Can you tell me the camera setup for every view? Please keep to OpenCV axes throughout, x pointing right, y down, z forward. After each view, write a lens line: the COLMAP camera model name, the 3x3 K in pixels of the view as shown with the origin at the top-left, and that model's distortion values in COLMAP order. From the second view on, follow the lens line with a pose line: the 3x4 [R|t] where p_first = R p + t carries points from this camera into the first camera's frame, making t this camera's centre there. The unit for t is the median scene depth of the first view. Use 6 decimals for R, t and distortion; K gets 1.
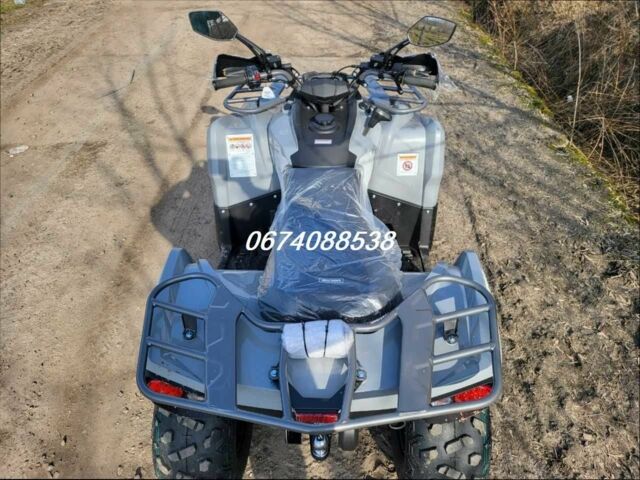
lens RADIAL K [[407.1, 0, 320.0], [0, 407.1, 240.0], [0, 0, 1]] dist [0.060051, -0.051633]
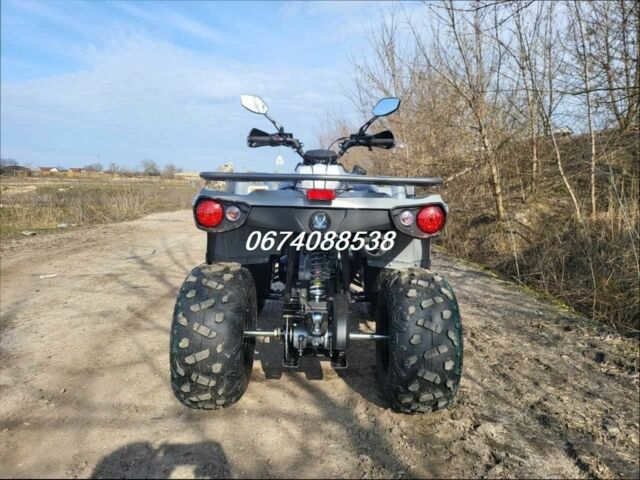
lens RADIAL K [[394.0, 0, 320.0], [0, 394.0, 240.0], [0, 0, 1]] dist [0.049339, -0.049189]
pose [[0.999126, 0.029333, 0.029794, -0.024424], [-0.009365, 0.851497, -0.524276, 0.664036], [-0.040748, 0.523539, 0.851027, -0.059976]]
